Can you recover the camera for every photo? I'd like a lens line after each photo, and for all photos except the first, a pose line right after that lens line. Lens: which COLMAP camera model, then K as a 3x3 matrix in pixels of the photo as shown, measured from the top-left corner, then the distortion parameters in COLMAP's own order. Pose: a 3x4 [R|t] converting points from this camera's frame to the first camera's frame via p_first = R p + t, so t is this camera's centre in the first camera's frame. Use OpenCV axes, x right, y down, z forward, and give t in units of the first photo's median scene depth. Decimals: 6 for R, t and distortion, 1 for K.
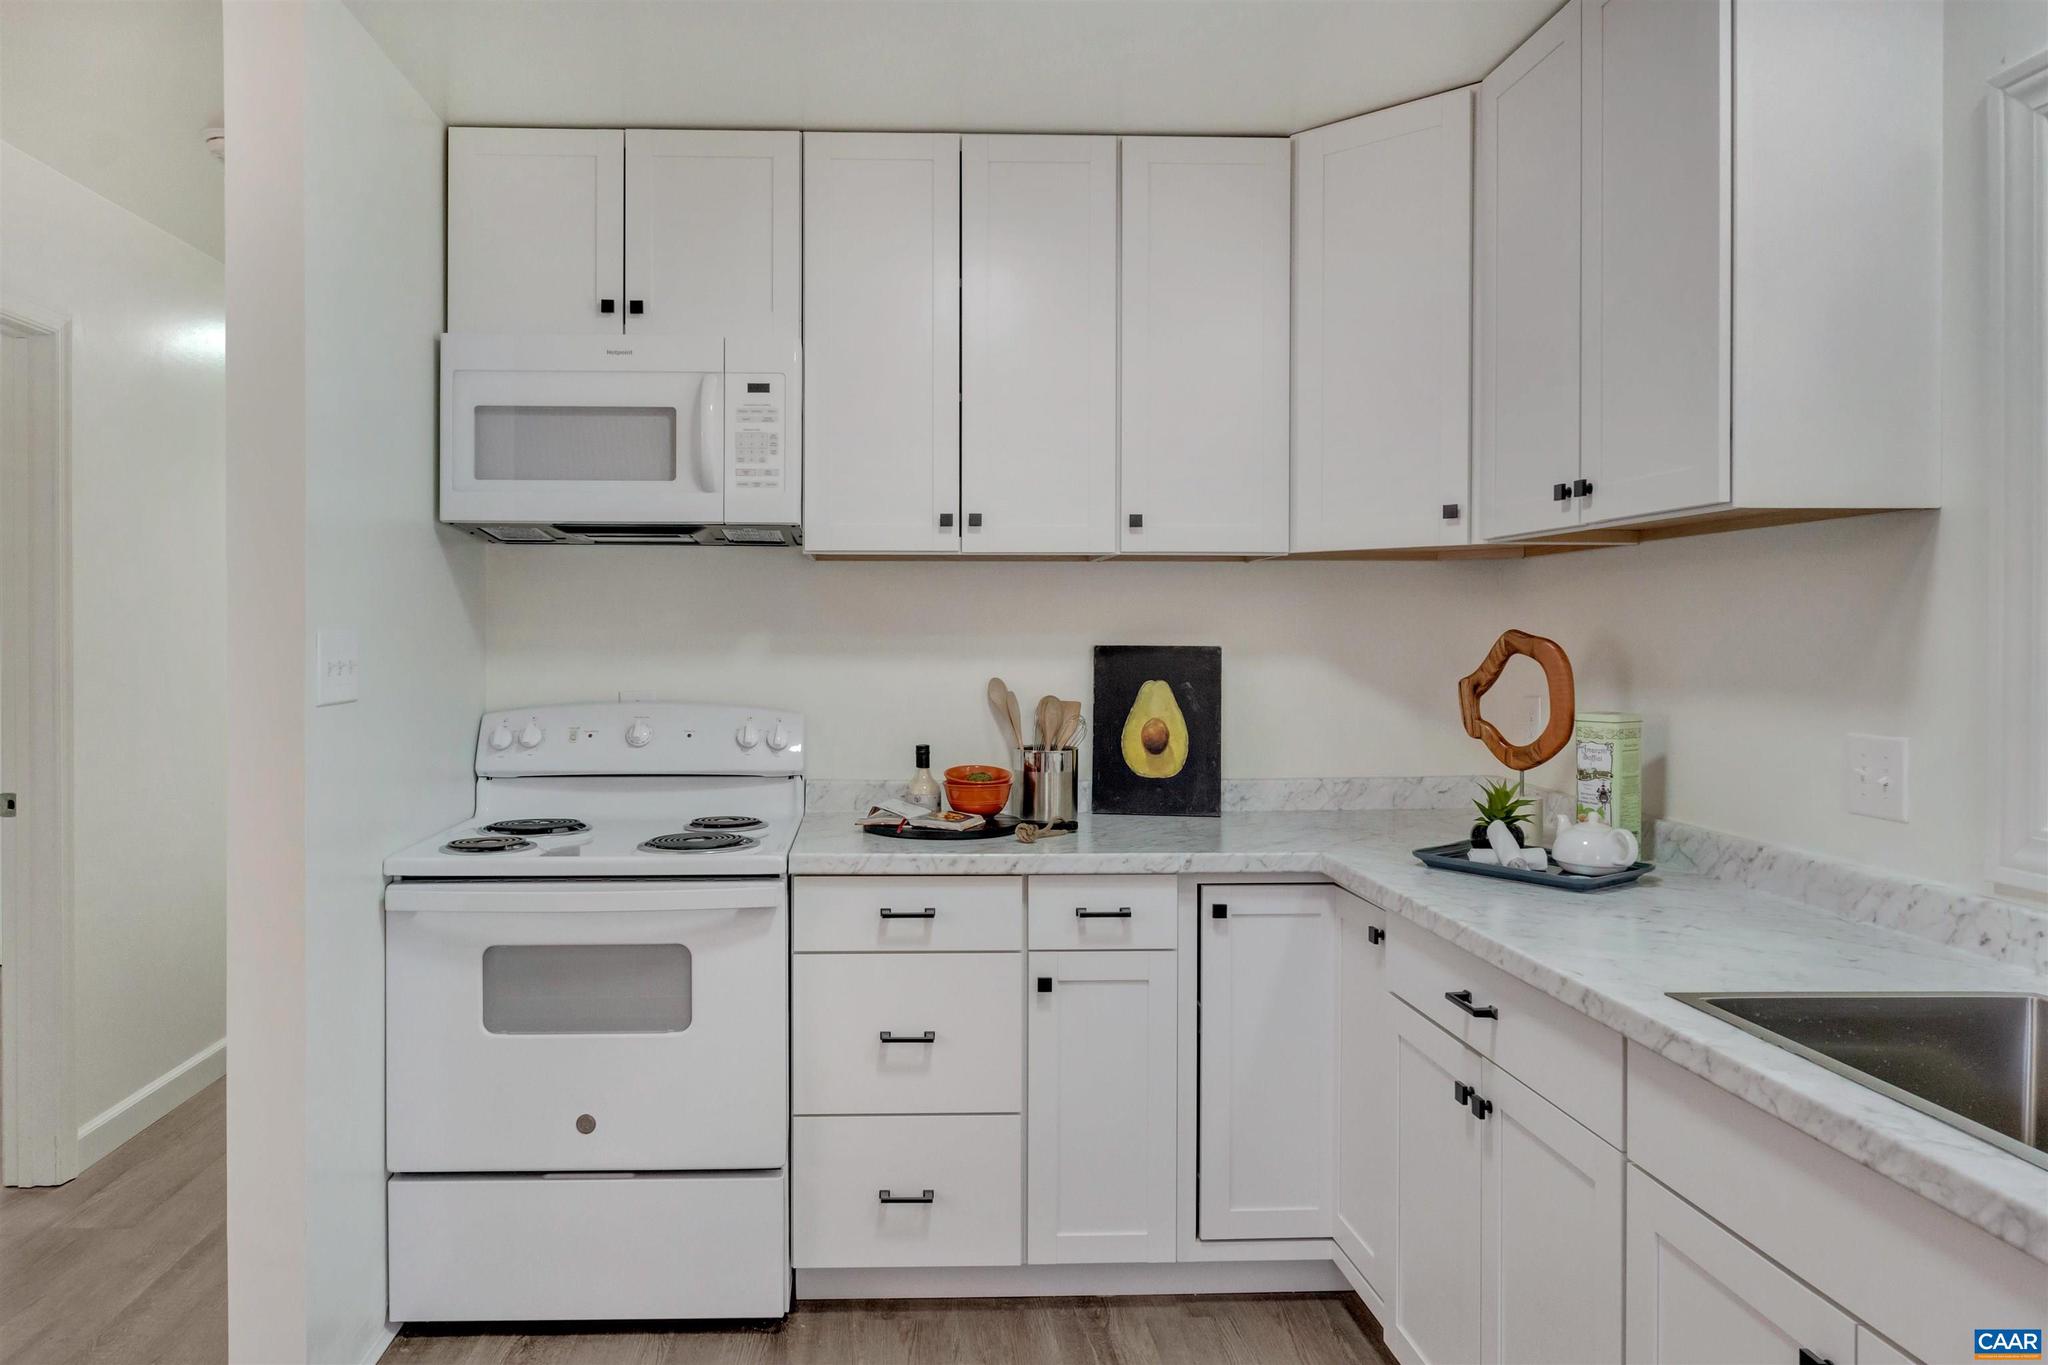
lens RADIAL K [[1365.7, 0, 896.2], [0, 1365.7, 642.7], [0, 0, 1]] dist [-0.006912, -0.000192]
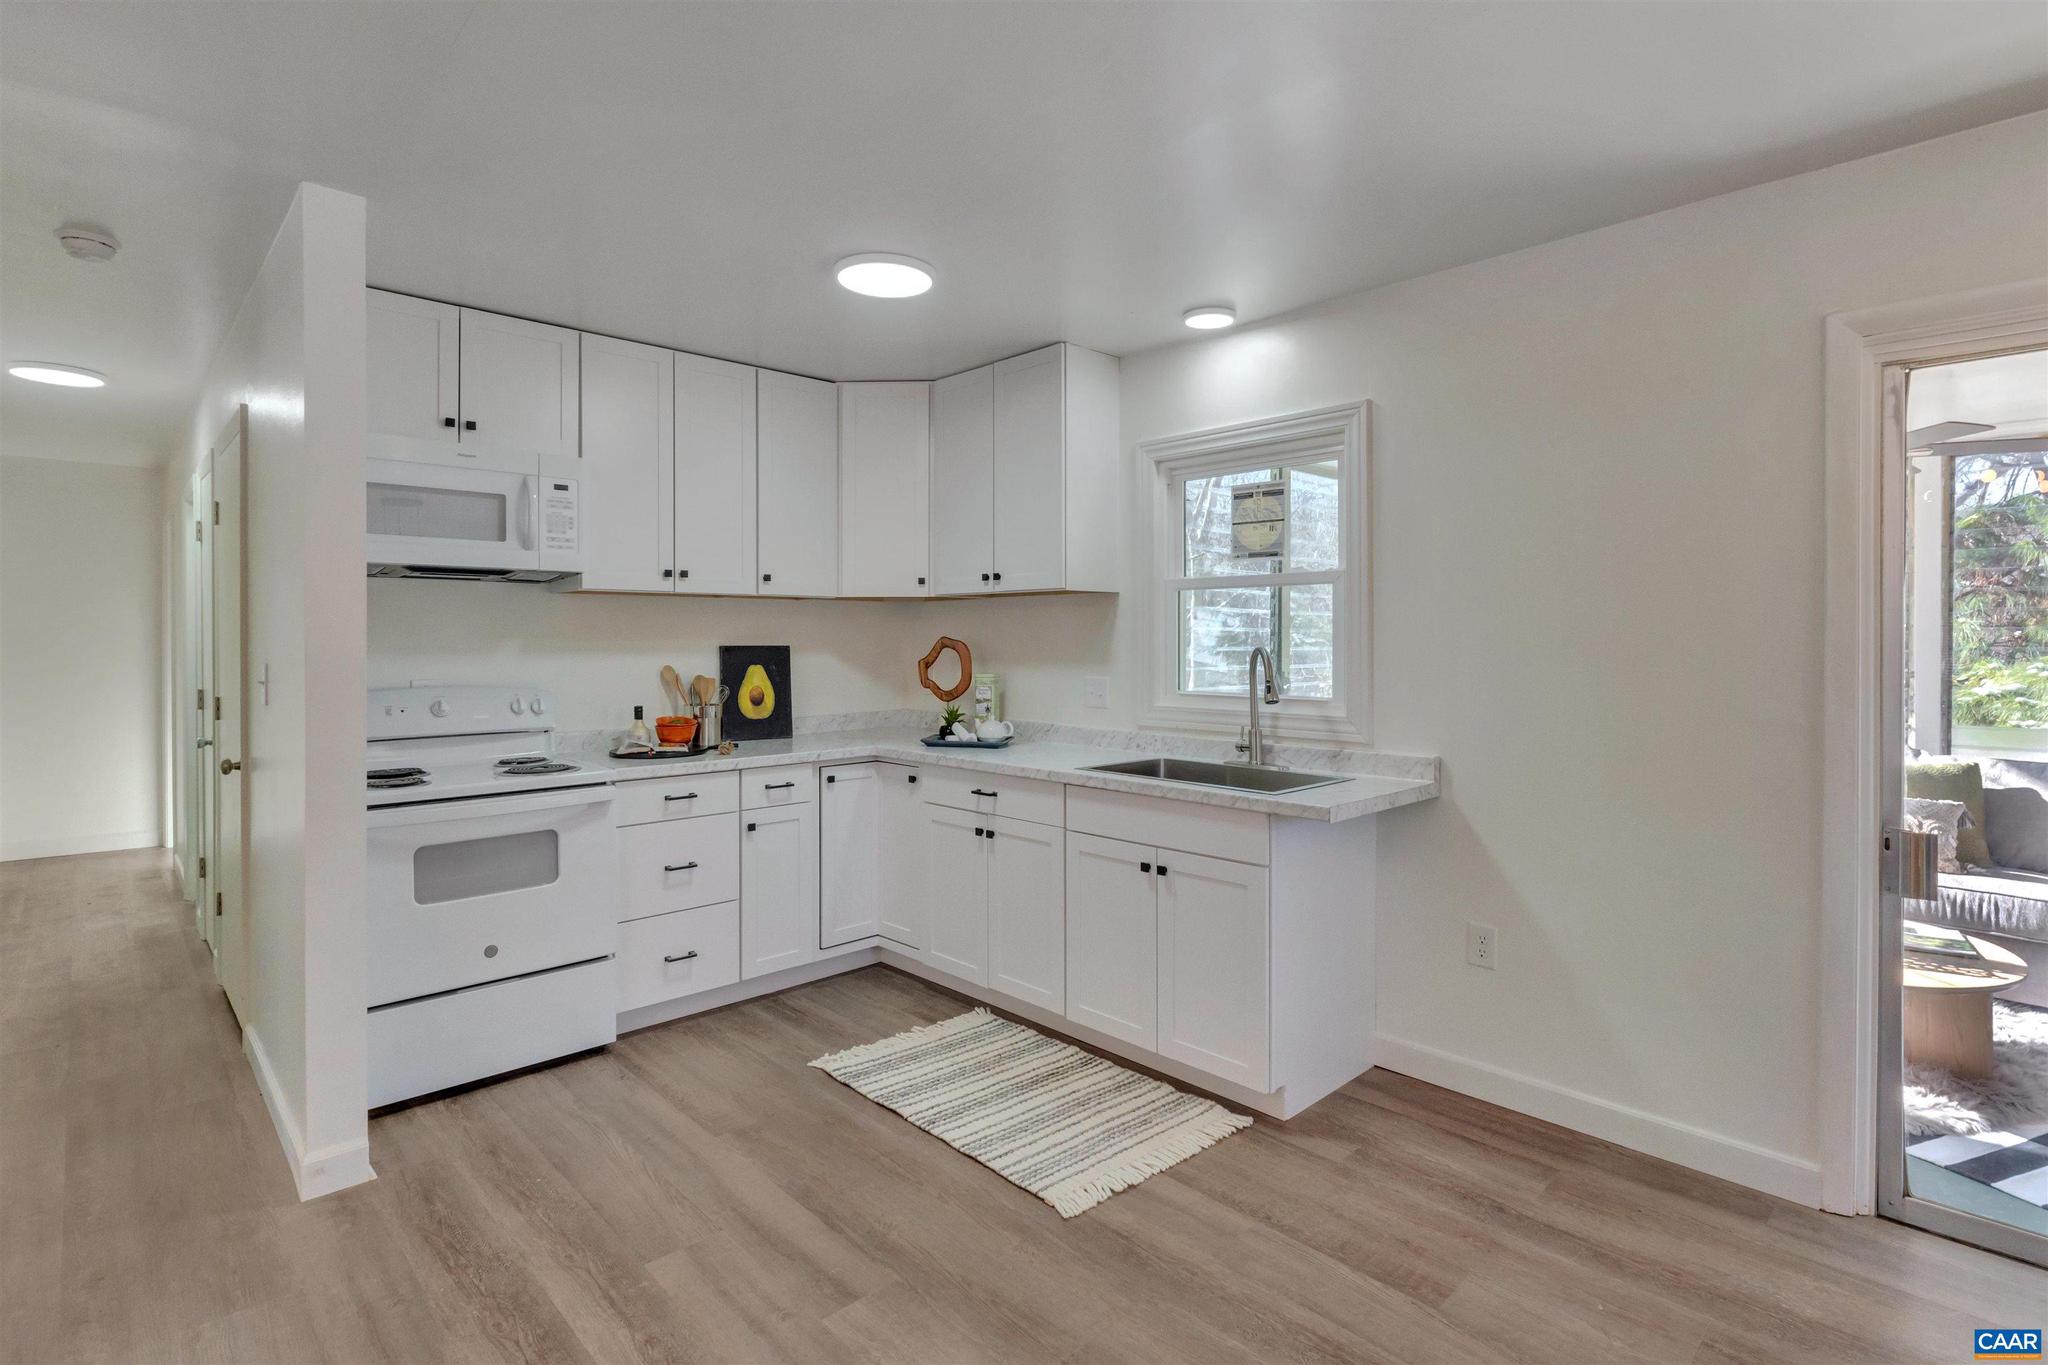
lens RADIAL K [[1021.8, 0, 1026.6], [0, 1021.8, 633.0], [0, 0, 1]] dist [-0.006112, -0.000082]
pose [[0.734159, 0.001589, 0.678976, -0.558922], [0.006712, 0.999931, -0.009597, 0.001085], [-0.678945, 0.011604, 0.734098, -0.281016]]
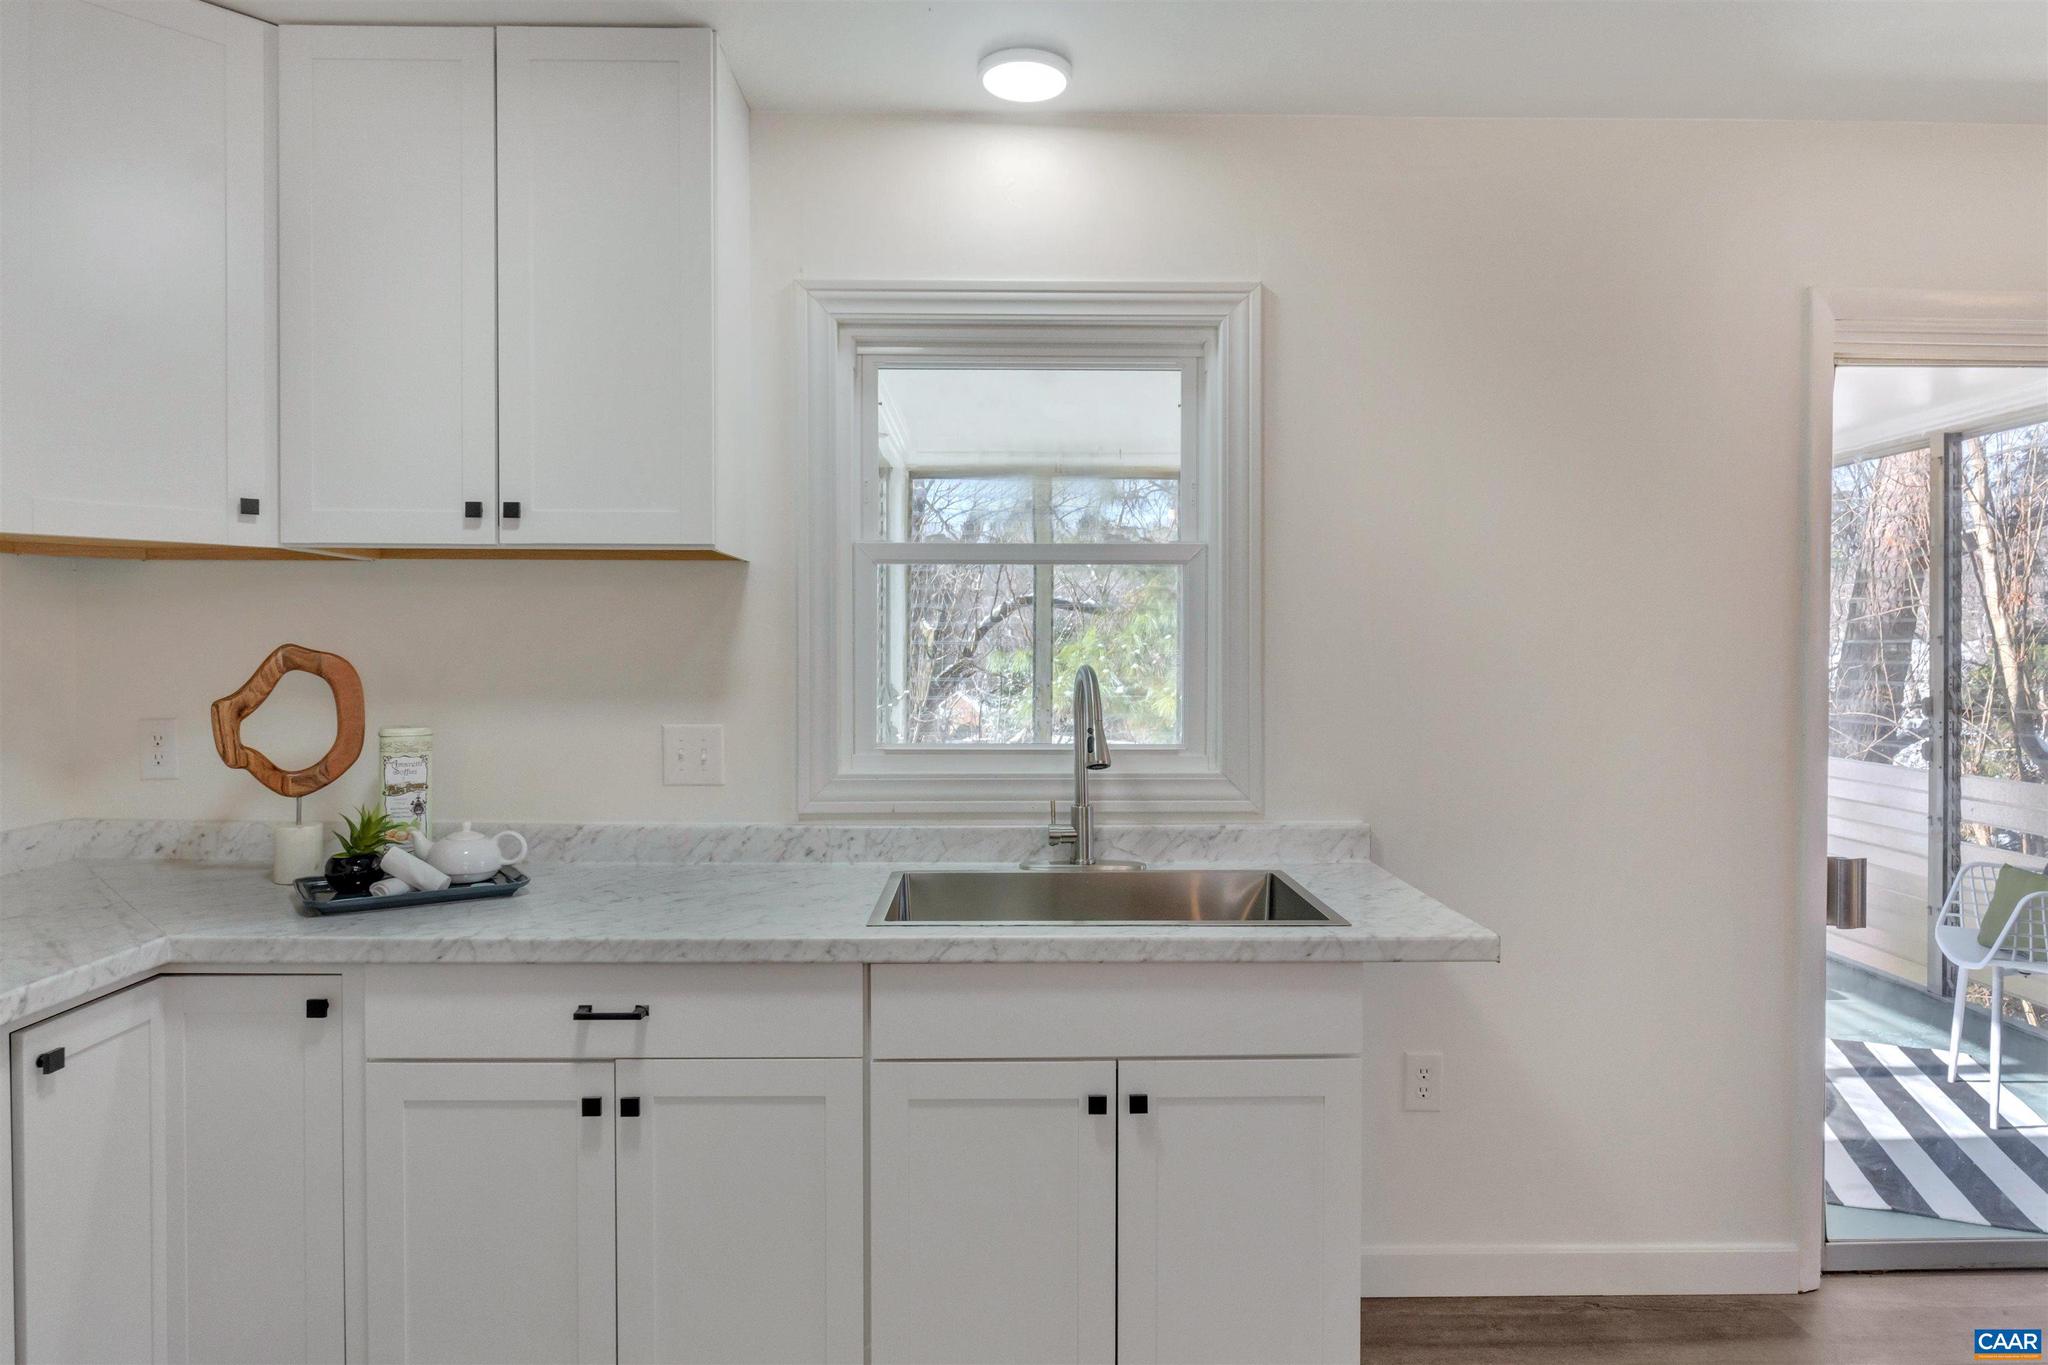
lens RADIAL K [[1168.8, 0, 1031.6], [0, 1168.8, 662.9], [0, 0, 1]] dist [-0.006874, -0.002729]
pose [[-0.012691, -0.013314, 0.999831, -0.338681], [0.004078, 0.999902, 0.013366, -0.005476], [-0.999911, 0.004247, -0.012635, 0.520895]]
